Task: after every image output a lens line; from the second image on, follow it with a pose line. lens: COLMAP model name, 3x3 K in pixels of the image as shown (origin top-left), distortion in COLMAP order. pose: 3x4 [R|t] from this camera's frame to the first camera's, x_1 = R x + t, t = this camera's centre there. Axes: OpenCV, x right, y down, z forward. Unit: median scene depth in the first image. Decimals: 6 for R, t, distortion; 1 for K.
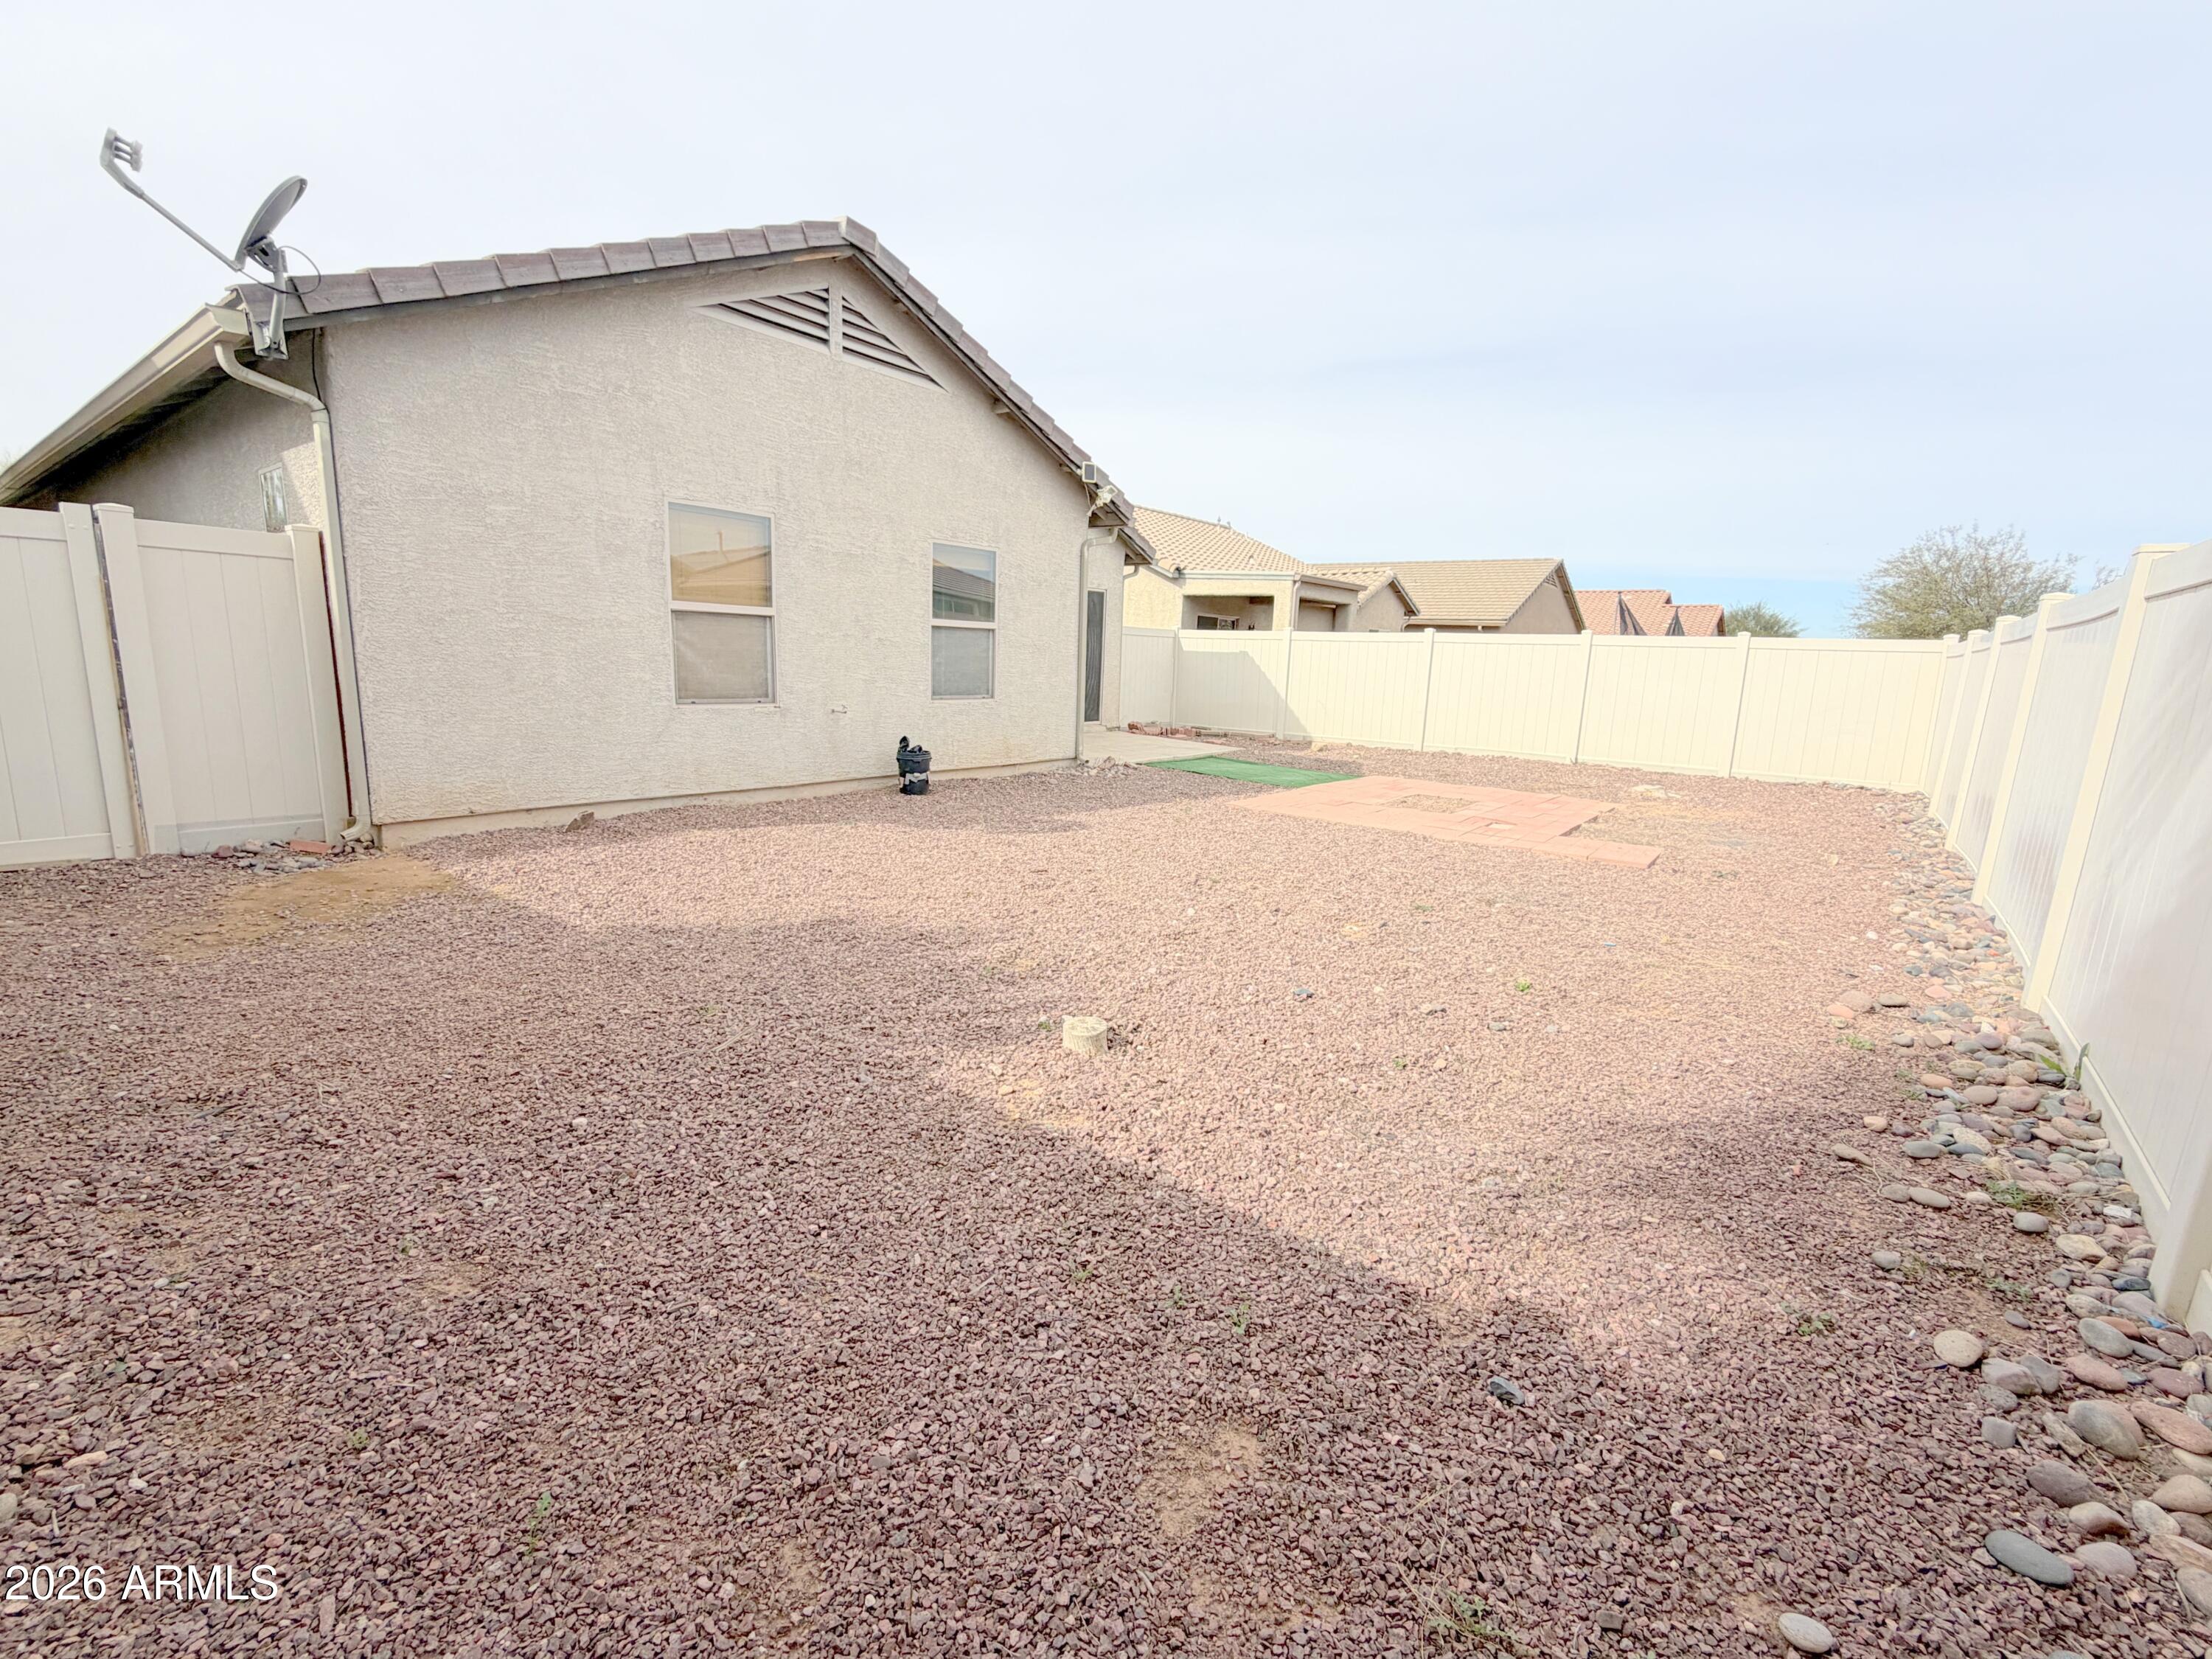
lens RADIAL K [[966.5, 0, 1109.2], [0, 966.5, 828.8], [0, 0, 1]] dist [-0.001297, -0.000049]
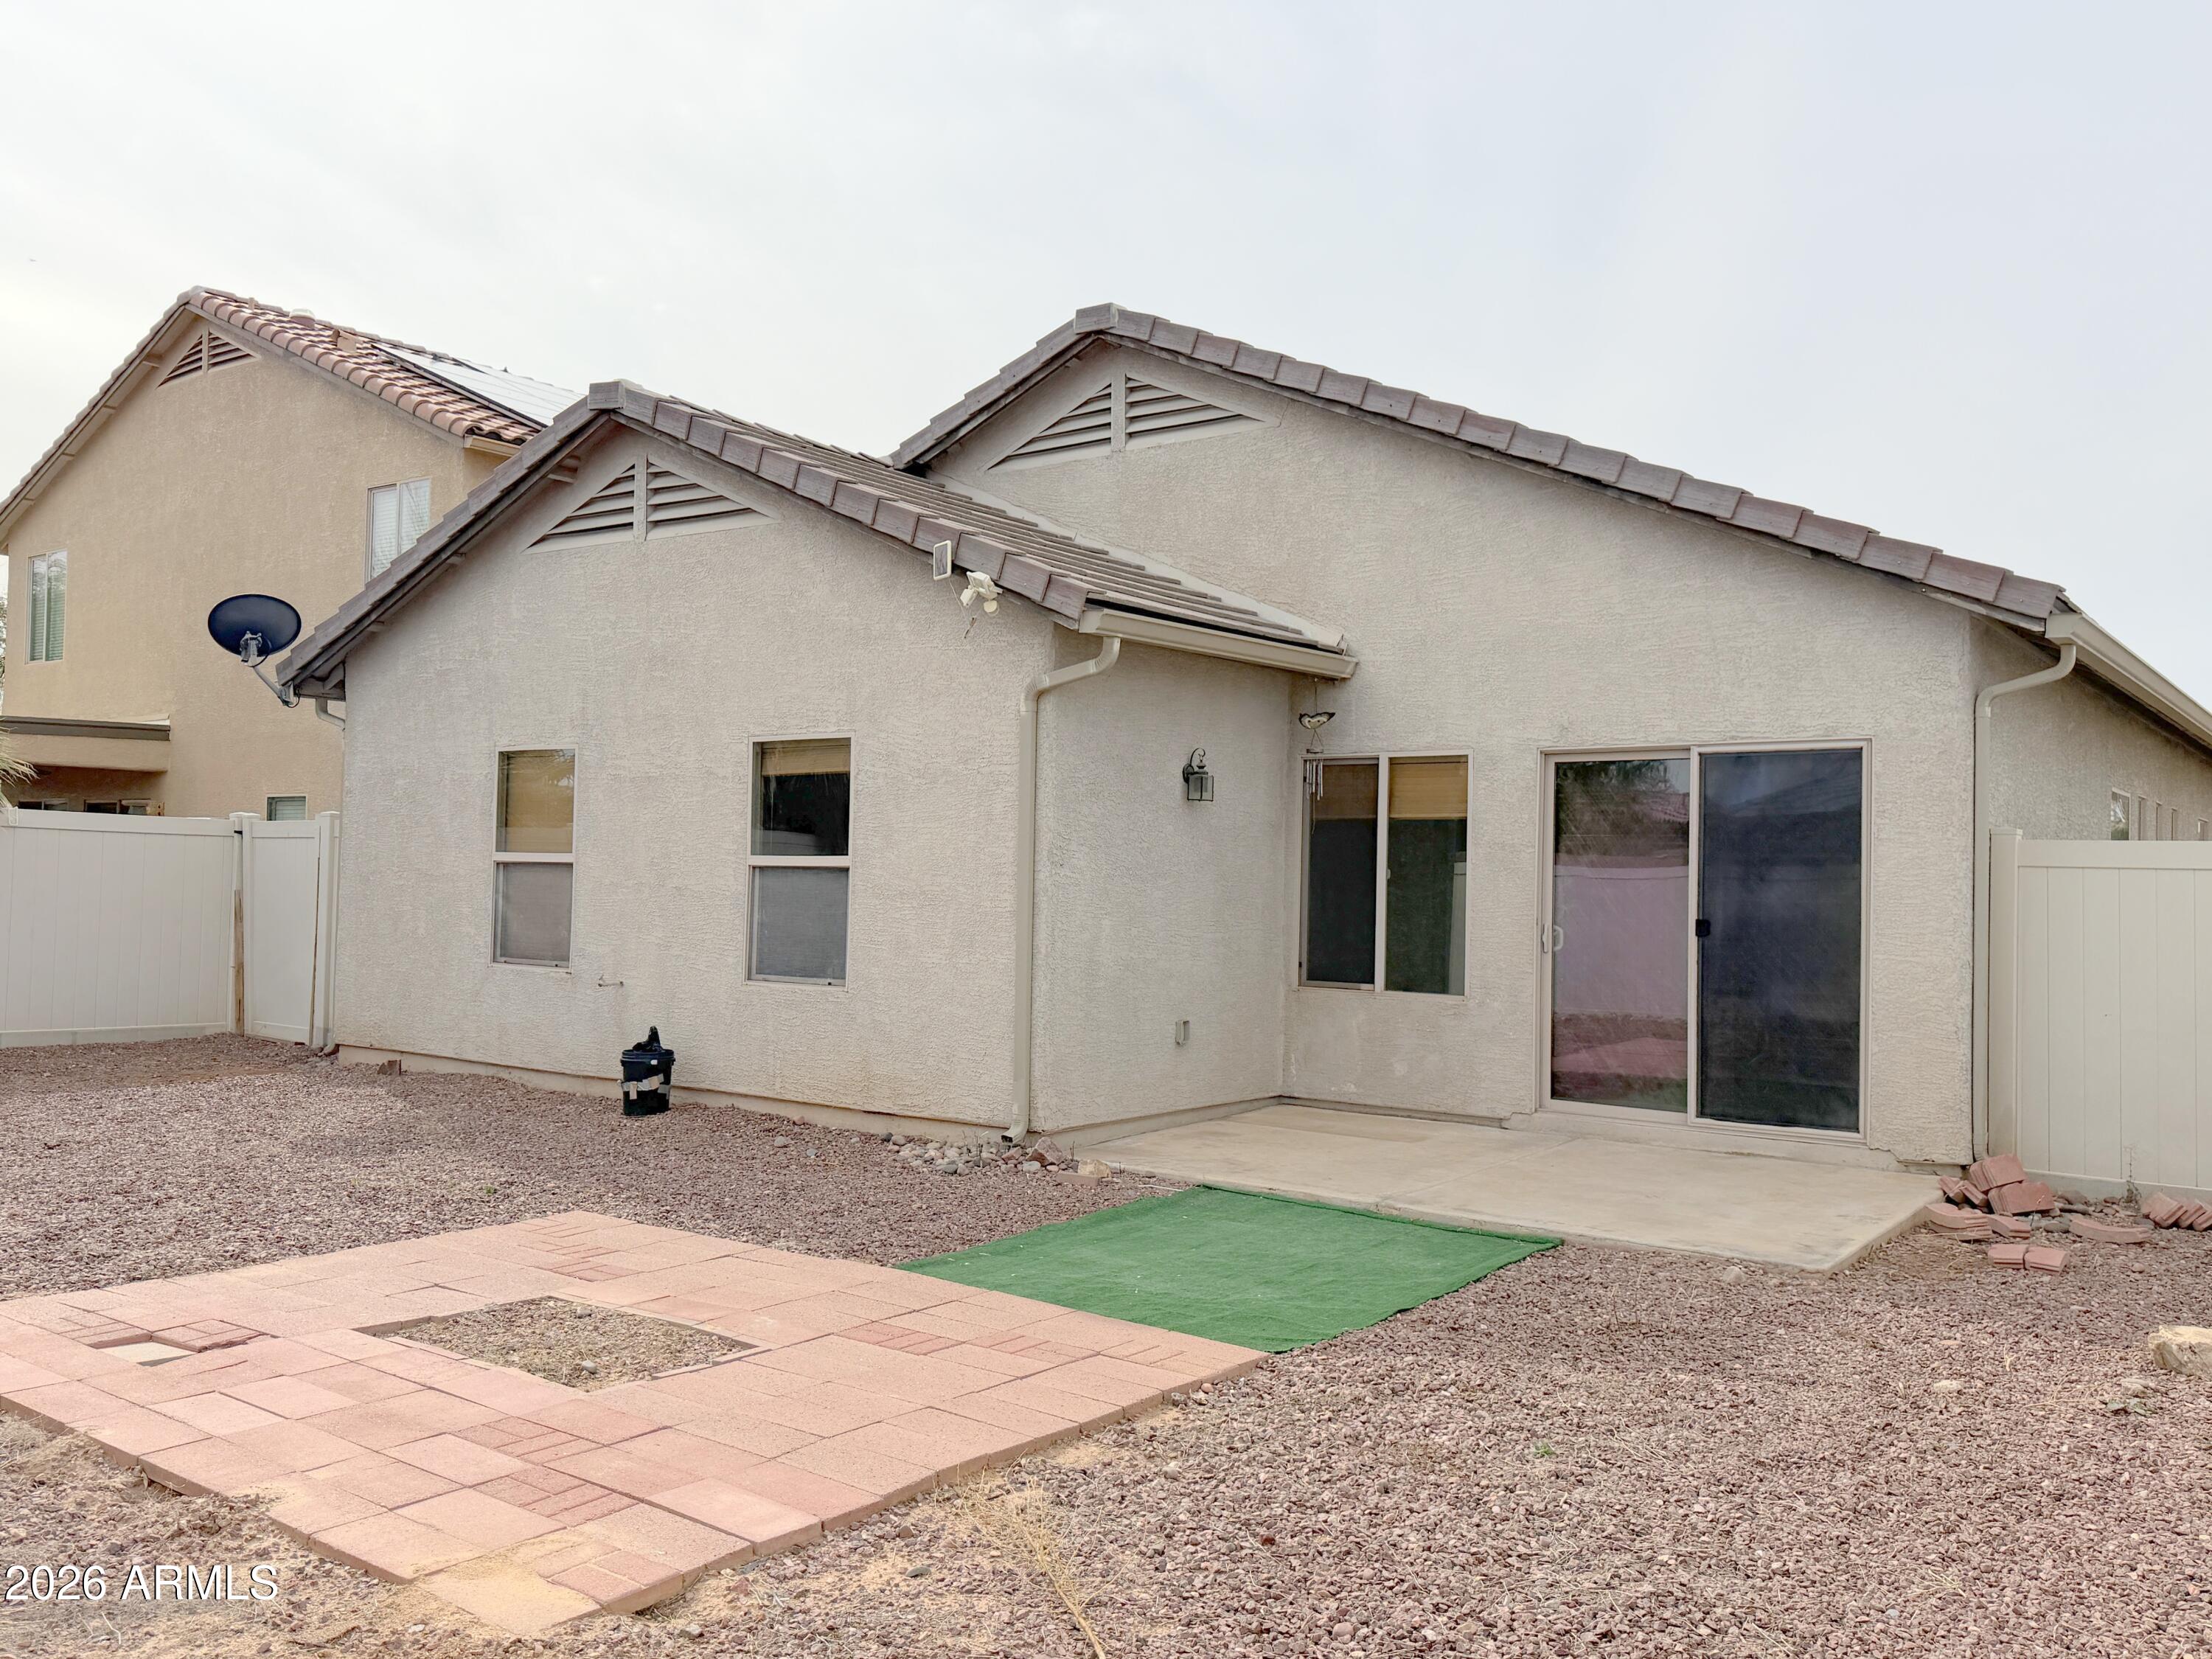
lens RADIAL K [[1766.5, 0, 1108.3], [0, 1766.5, 837.4], [0, 0, 1]] dist [0.067310, 0.001398]
pose [[0.026627, -0.062172, -0.997710, 1.131942], [-0.197895, 0.977984, -0.066224, -0.221710], [0.979861, 0.199205, 0.013737, 1.363853]]
